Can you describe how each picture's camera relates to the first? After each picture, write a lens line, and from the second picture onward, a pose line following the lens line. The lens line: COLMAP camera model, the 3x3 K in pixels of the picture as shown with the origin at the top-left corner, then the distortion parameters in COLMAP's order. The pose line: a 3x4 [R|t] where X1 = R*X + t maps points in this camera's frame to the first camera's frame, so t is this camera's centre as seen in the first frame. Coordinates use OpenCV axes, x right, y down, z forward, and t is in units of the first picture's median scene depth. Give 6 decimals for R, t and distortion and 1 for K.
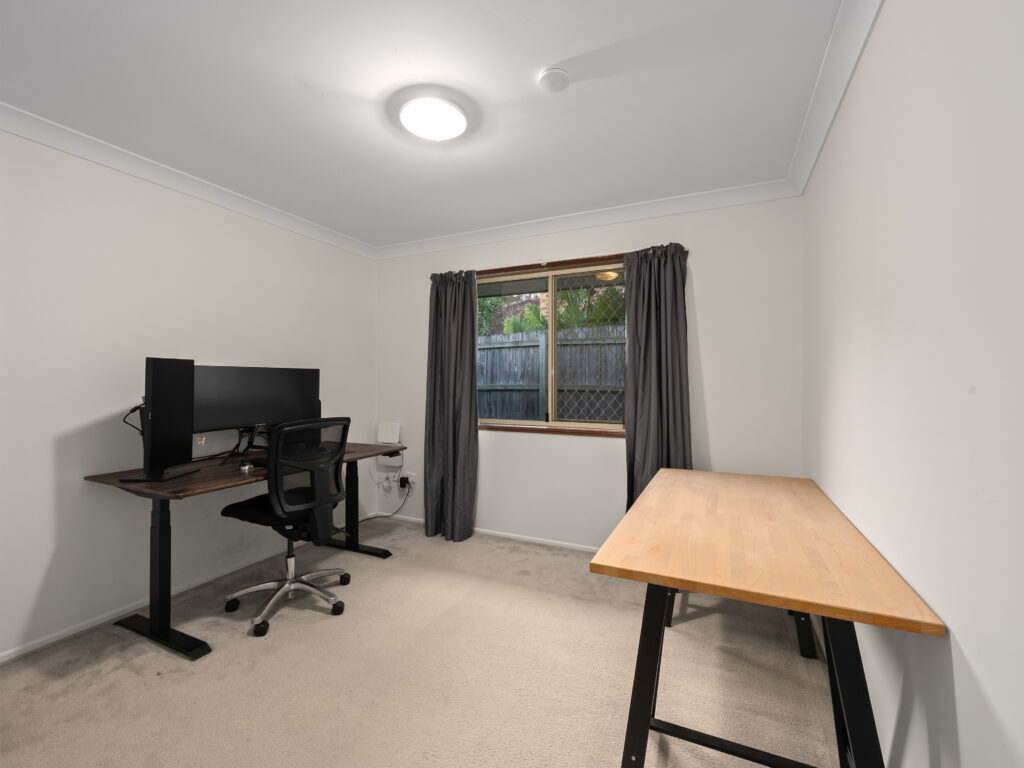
lens RADIAL K [[440.4, 0, 507.9], [0, 440.4, 381.5], [0, 0, 1]] dist [-0.003084, -0.000447]
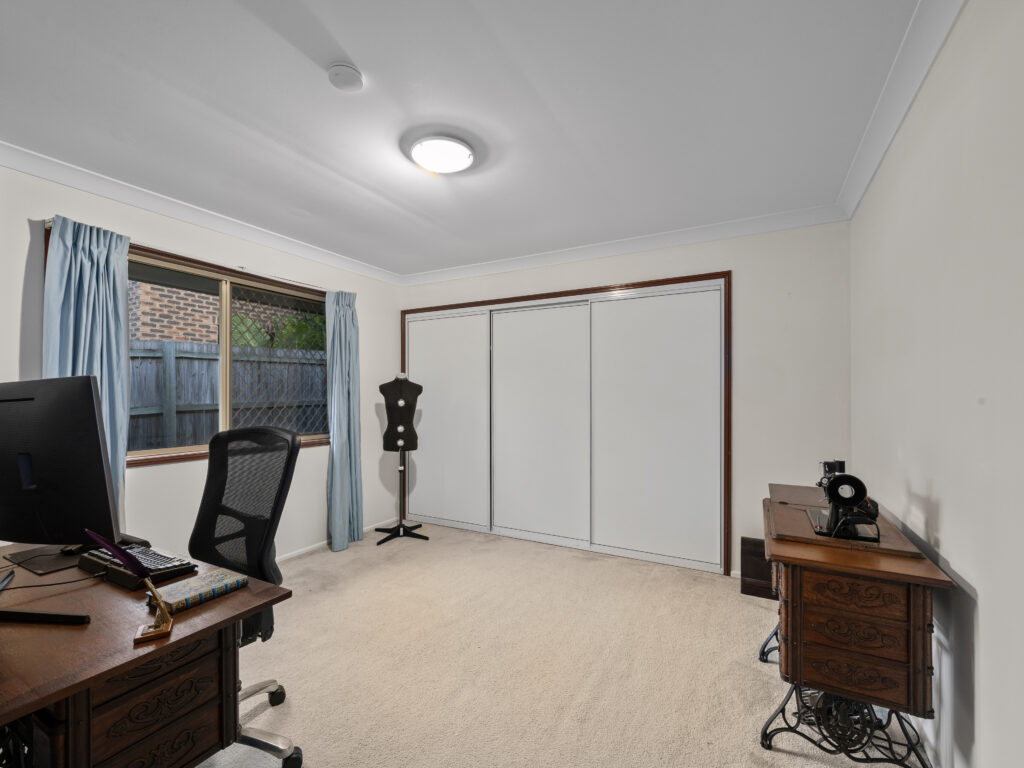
lens RADIAL K [[463.2, 0, 493.4], [0, 463.2, 387.0], [0, 0, 1]] dist [0.027458, -0.000098]
pose [[0.074805, 0.016748, 0.997058, -0.835664], [0.012201, 0.999769, -0.017709, 0.000749], [-0.997124, 0.013489, 0.074583, 0.390576]]
